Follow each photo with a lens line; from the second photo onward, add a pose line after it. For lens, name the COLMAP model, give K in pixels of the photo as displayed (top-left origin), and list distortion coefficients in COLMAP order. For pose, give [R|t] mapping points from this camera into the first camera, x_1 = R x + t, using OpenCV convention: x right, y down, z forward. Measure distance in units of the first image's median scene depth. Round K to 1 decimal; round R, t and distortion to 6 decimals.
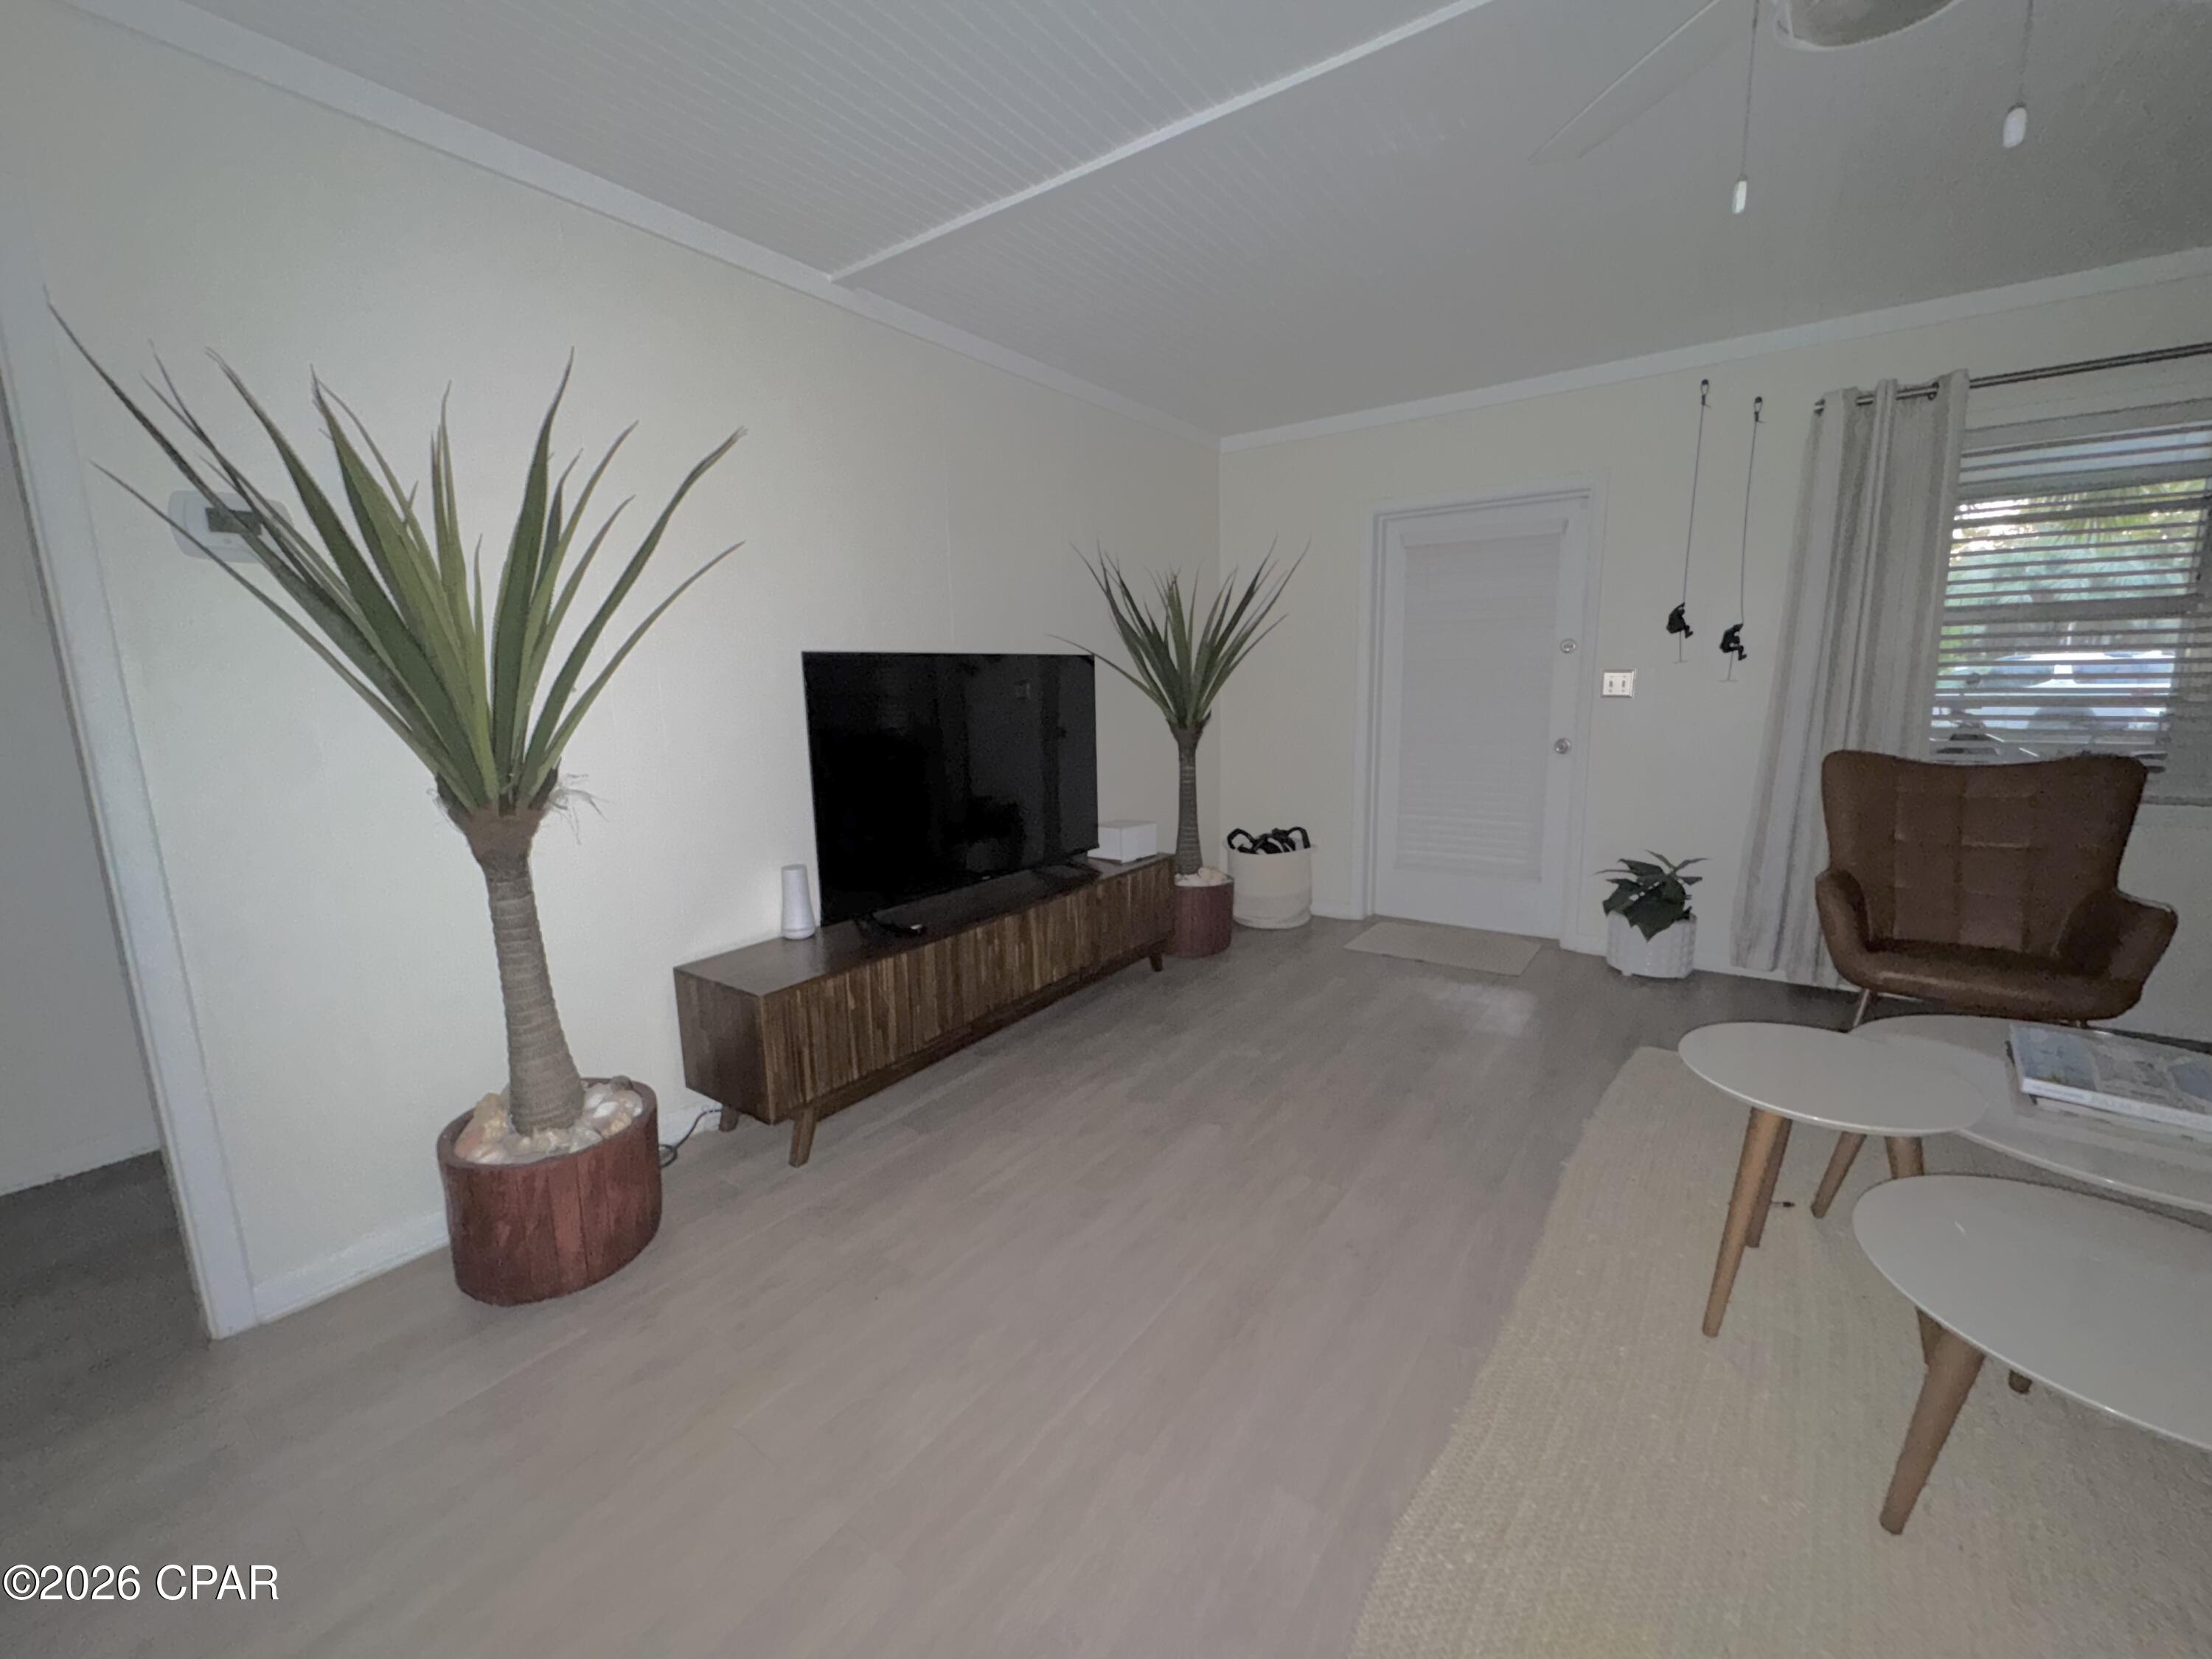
lens RADIAL K [[883.7, 0, 1109.6], [0, 883.7, 847.9], [0, 0, 1]] dist [-0.003394, 0.000196]
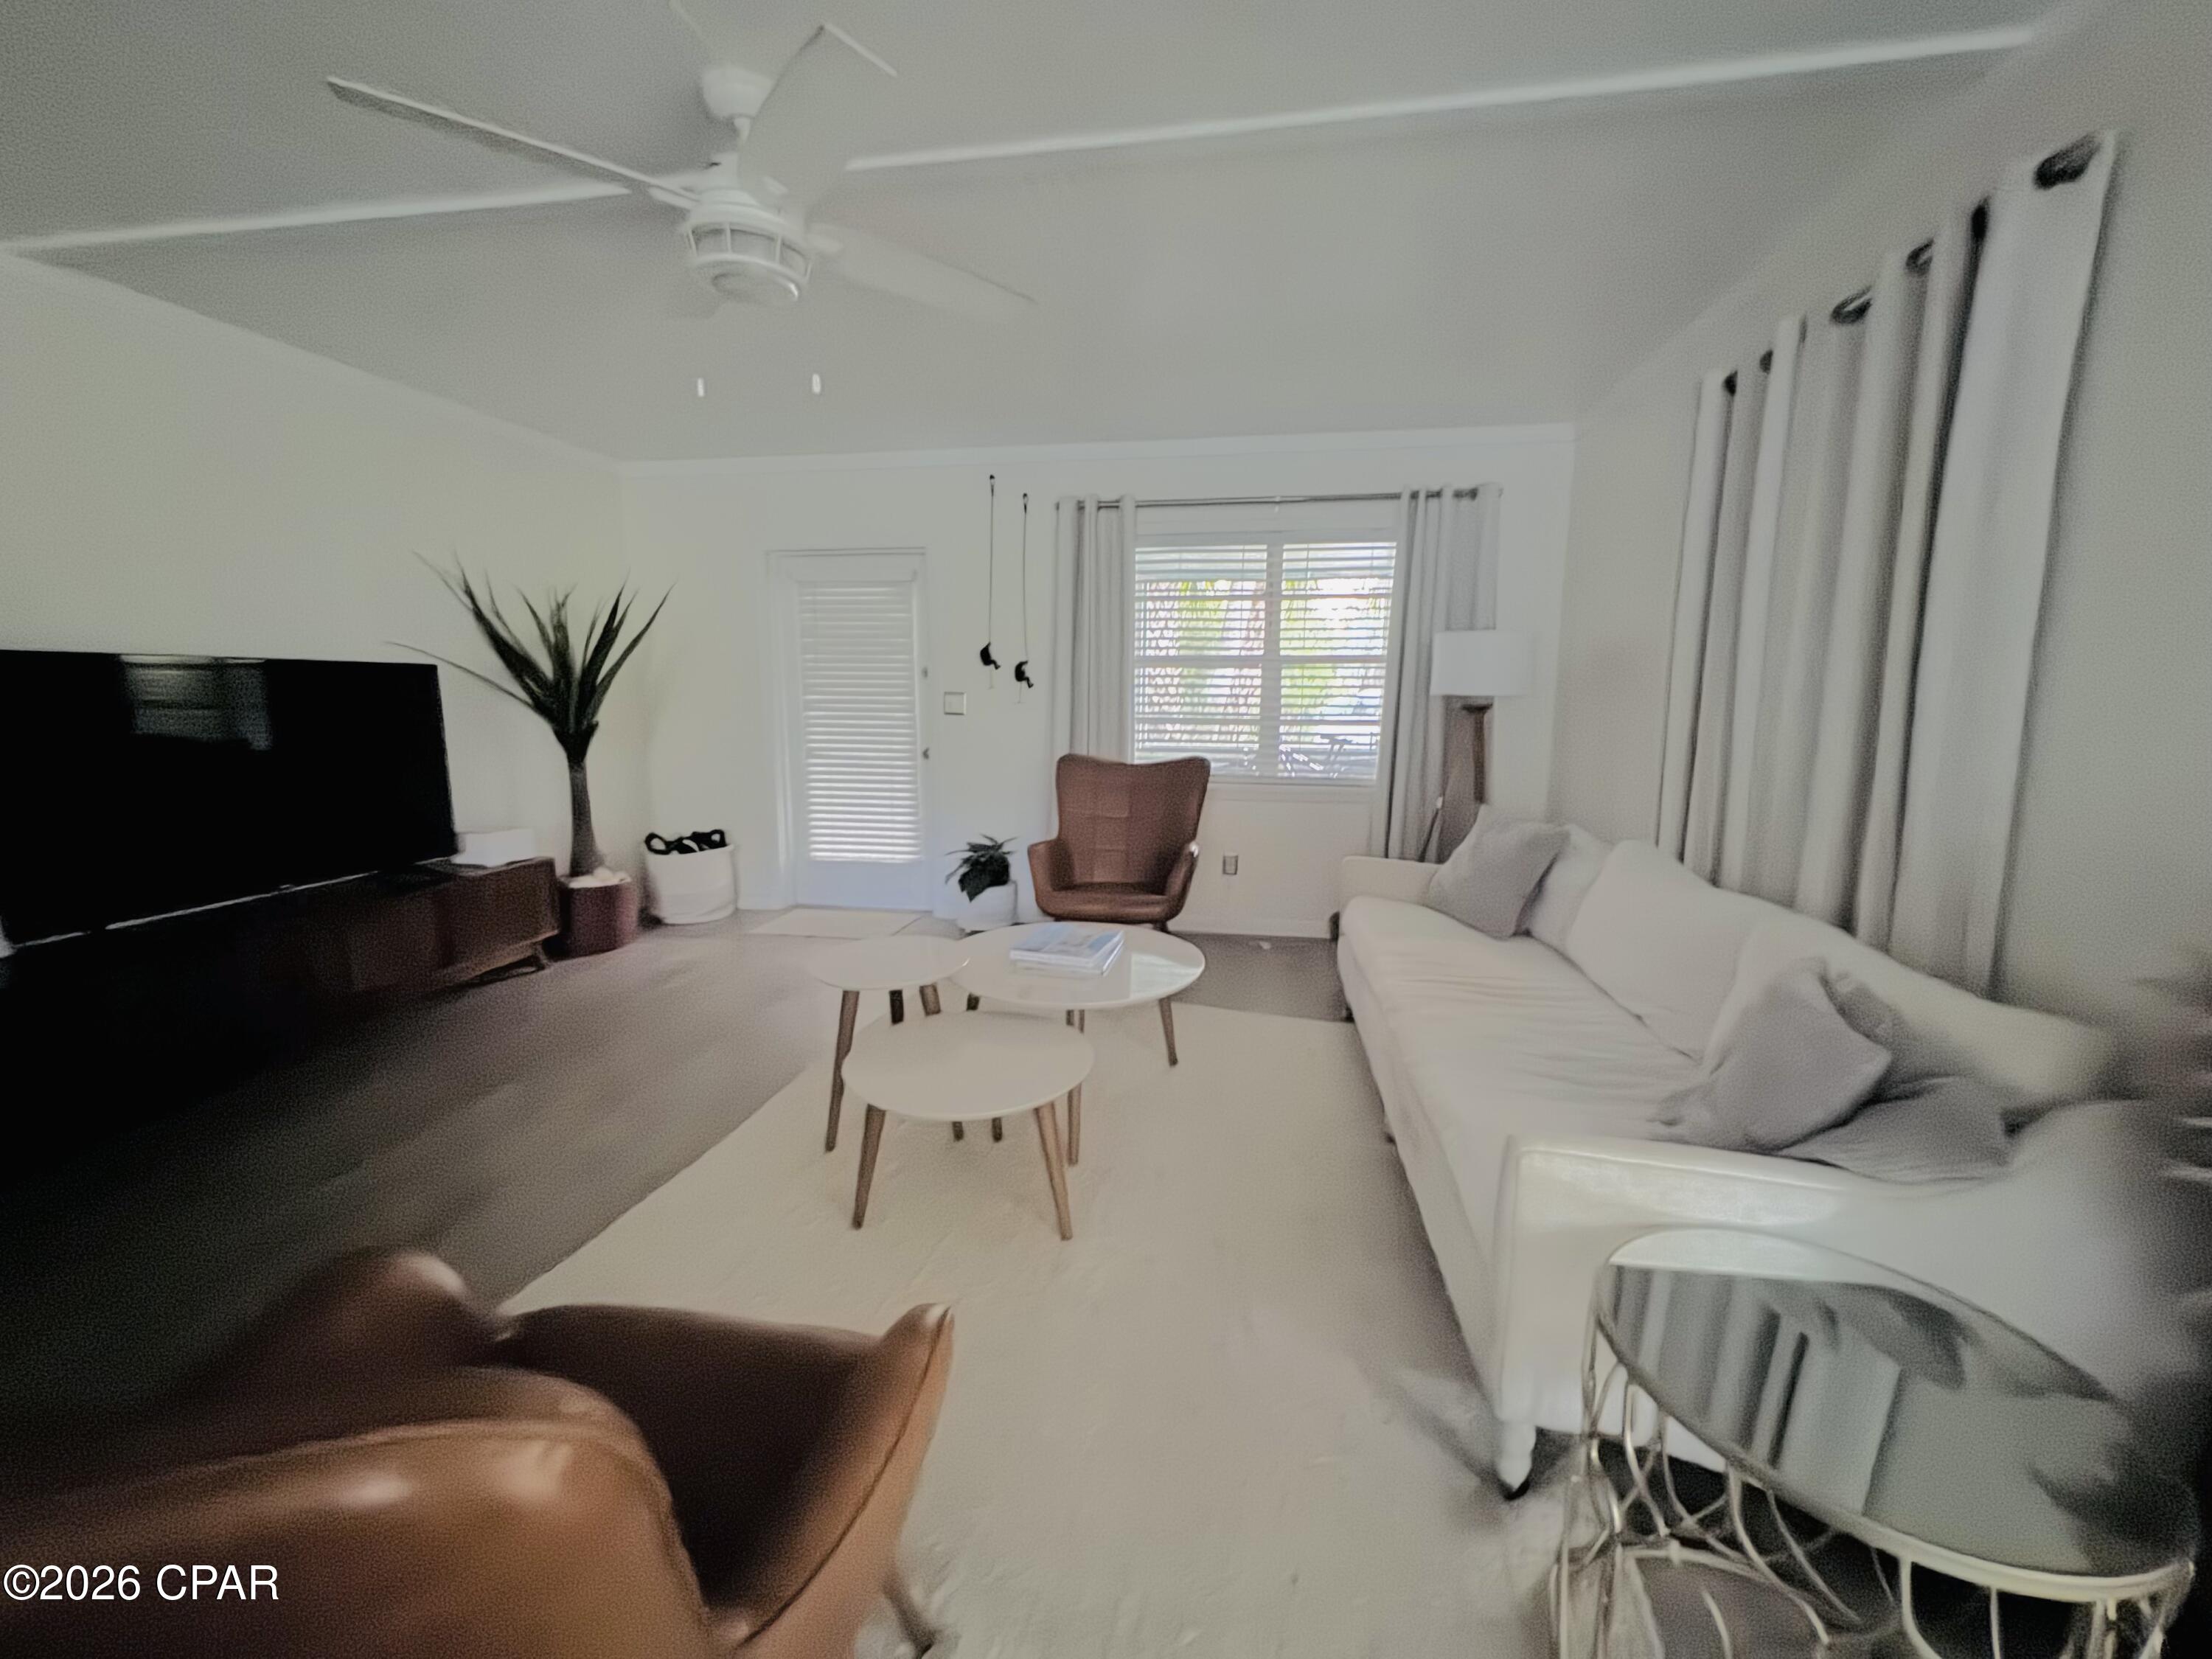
lens RADIAL K [[883.7, 0, 1149.9], [0, 883.7, 861.6], [0, 0, 1]] dist [-0.003394, 0.000196]
pose [[0.901835, -0.052876, 0.428832, 0.272551], [0.056873, 0.998375, 0.003497, 0.052211], [-0.428321, 0.021235, 0.903377, -0.265126]]
